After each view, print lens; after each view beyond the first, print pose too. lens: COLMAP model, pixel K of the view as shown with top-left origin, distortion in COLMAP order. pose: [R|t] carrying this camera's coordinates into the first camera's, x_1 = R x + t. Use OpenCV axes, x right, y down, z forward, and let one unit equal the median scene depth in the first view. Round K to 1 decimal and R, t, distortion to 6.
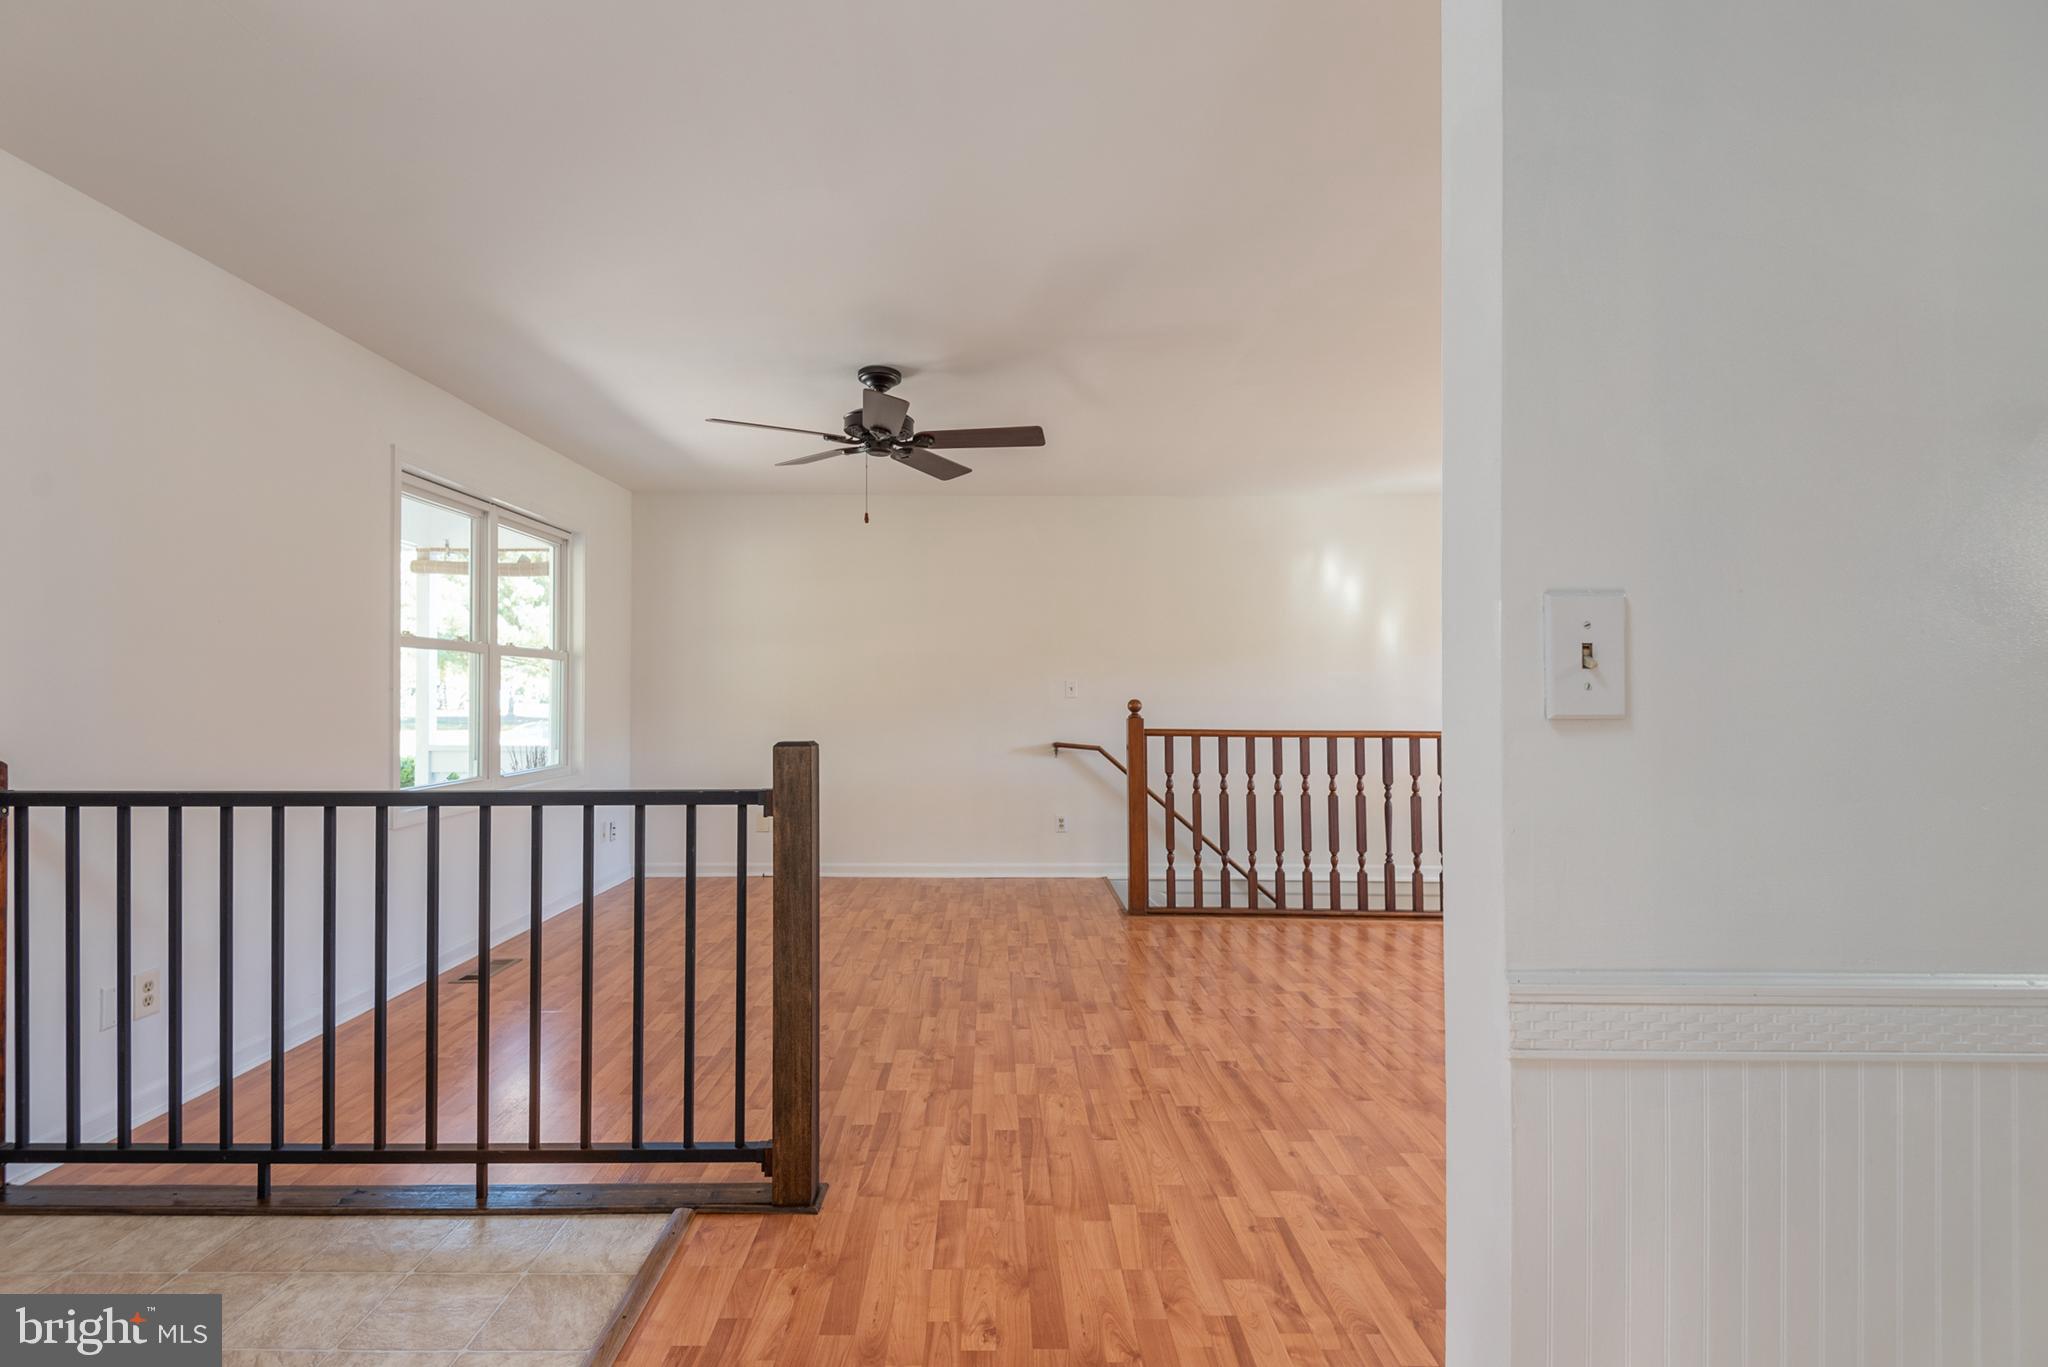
lens RADIAL K [[938.8, 0, 989.0], [0, 938.8, 684.4], [0, 0, 1]] dist [0.007583, -0.005627]
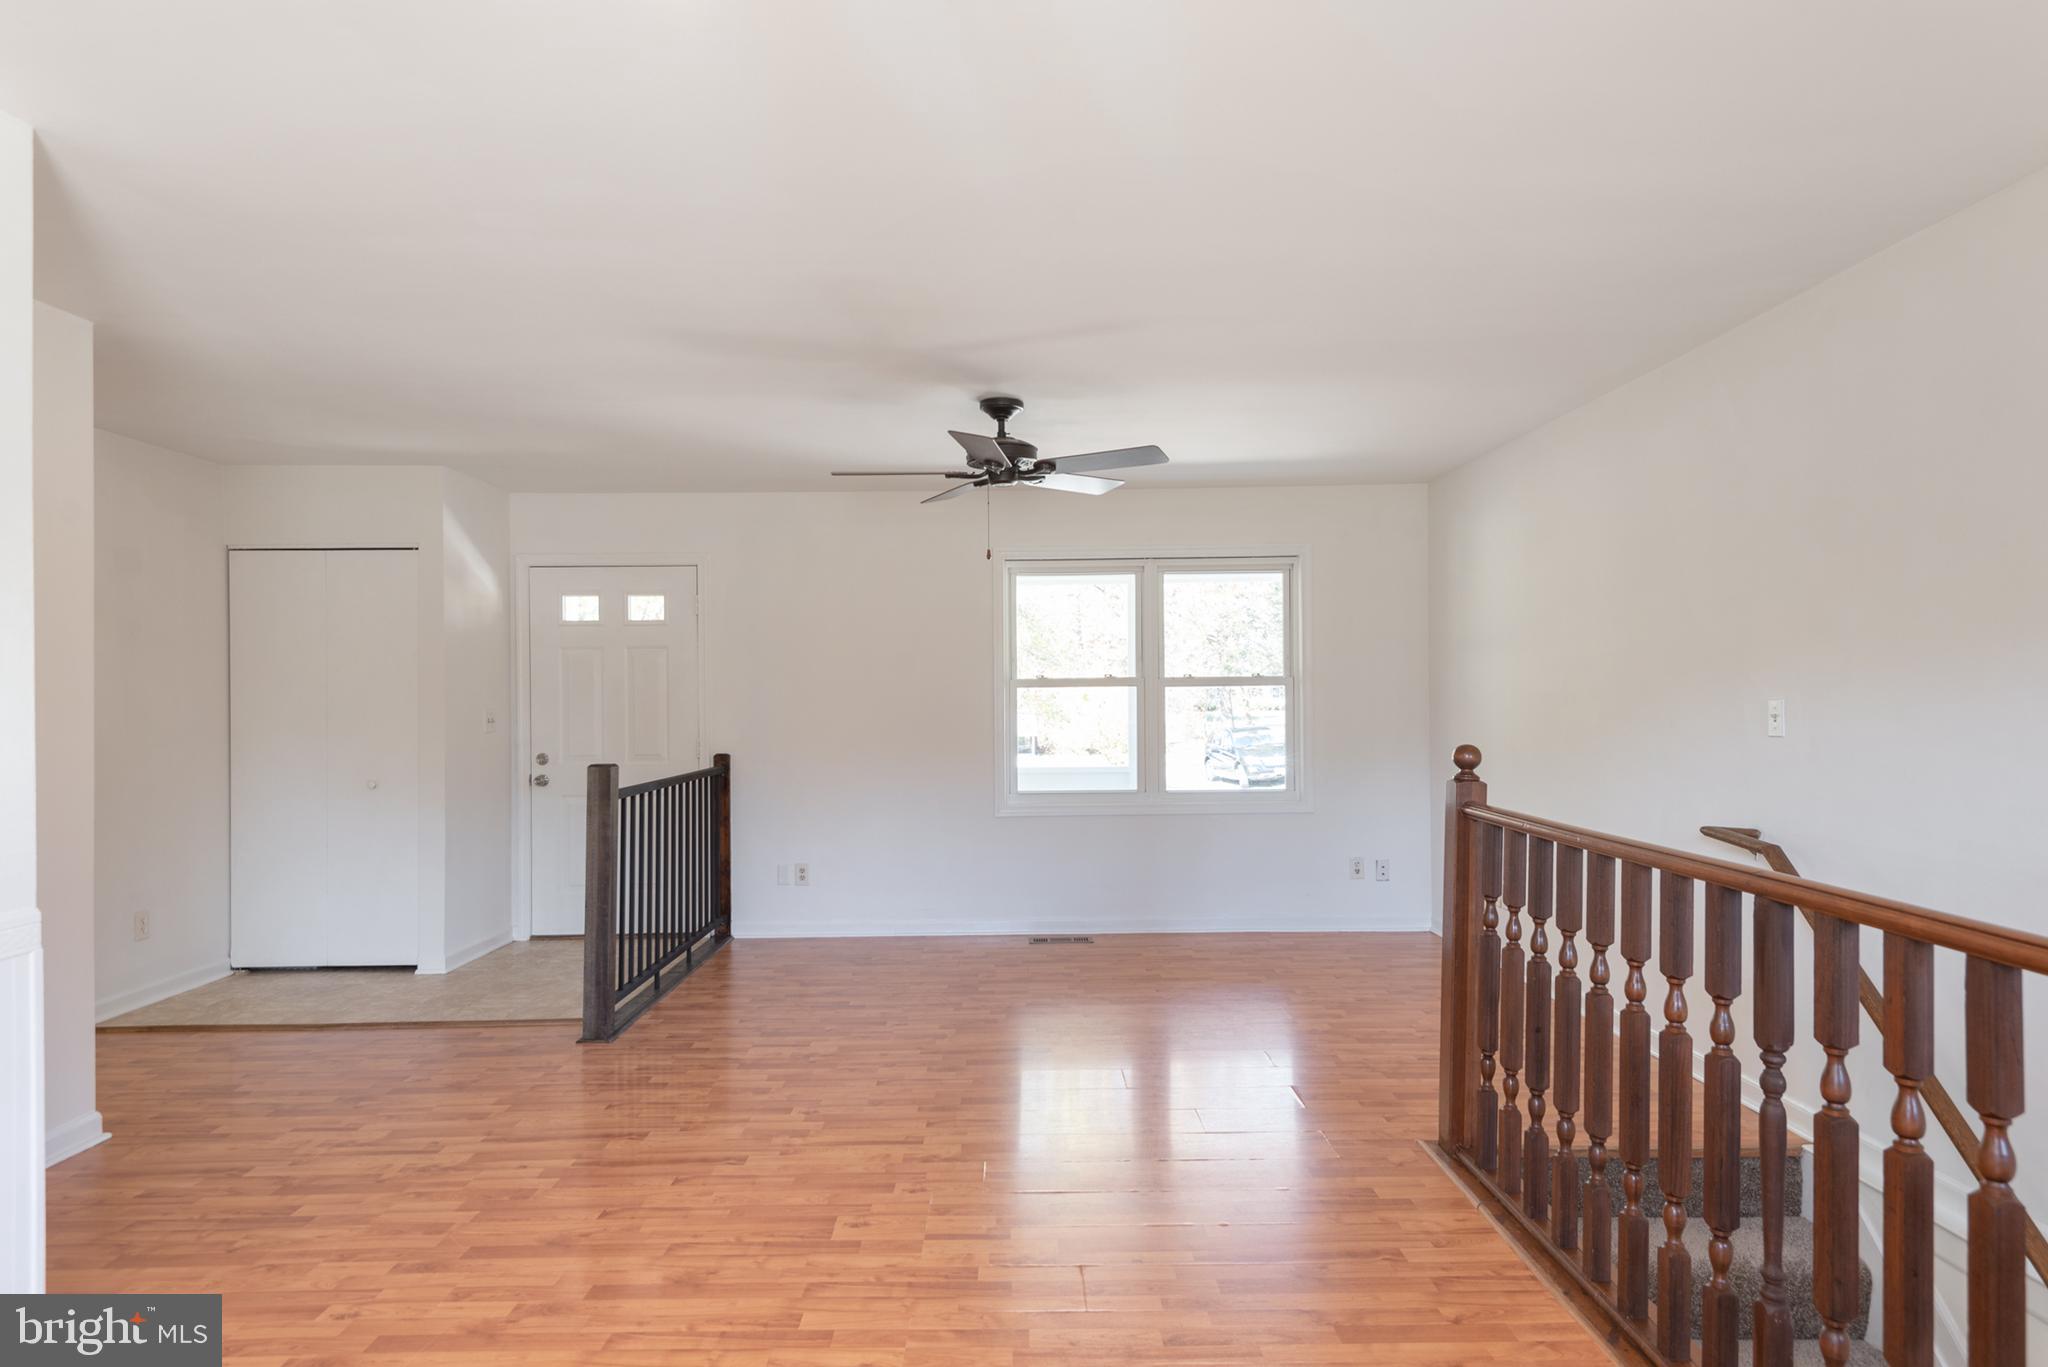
lens RADIAL K [[1143.2, 0, 1042.2], [0, 1143.2, 684.7], [0, 0, 1]] dist [0.028358, -0.014177]
pose [[0.026784, -0.017700, -0.999485, 1.216302], [0.019022, 0.999671, -0.017194, -0.018193], [0.999460, -0.018552, 0.027111, 1.137251]]
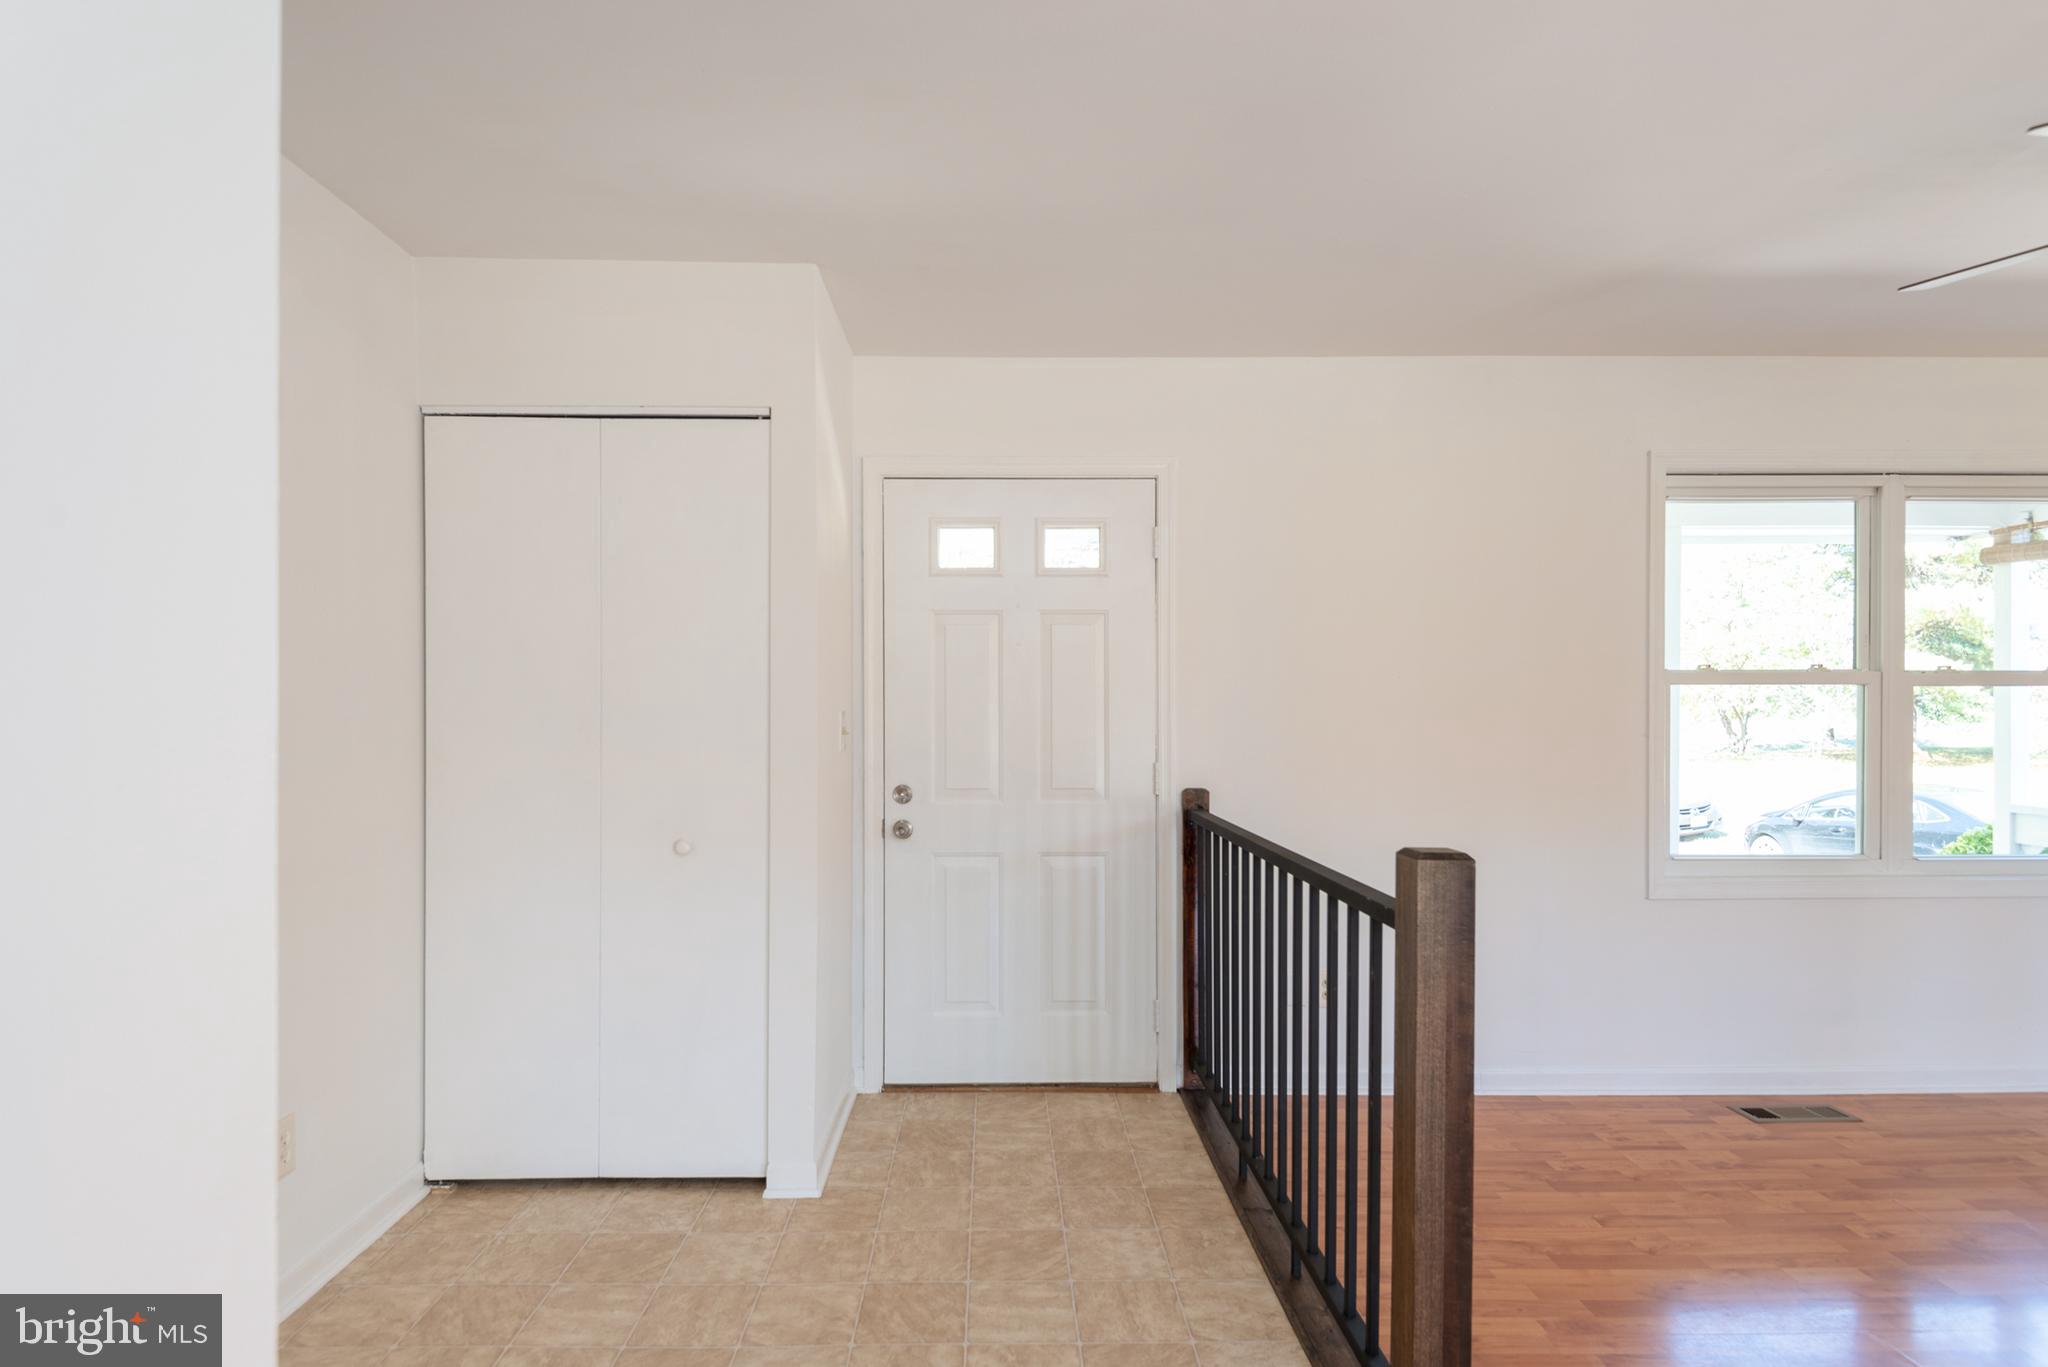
lens RADIAL K [[1051.0, 0, 1020.8], [0, 1051.0, 700.4], [0, 0, 1]] dist [0.013532, 0.000035]
pose [[0.031642, -0.009210, -0.999457, 0.358022], [0.009797, 0.999912, -0.008904, -0.027678], [0.999451, -0.009510, 0.031729, 0.447760]]
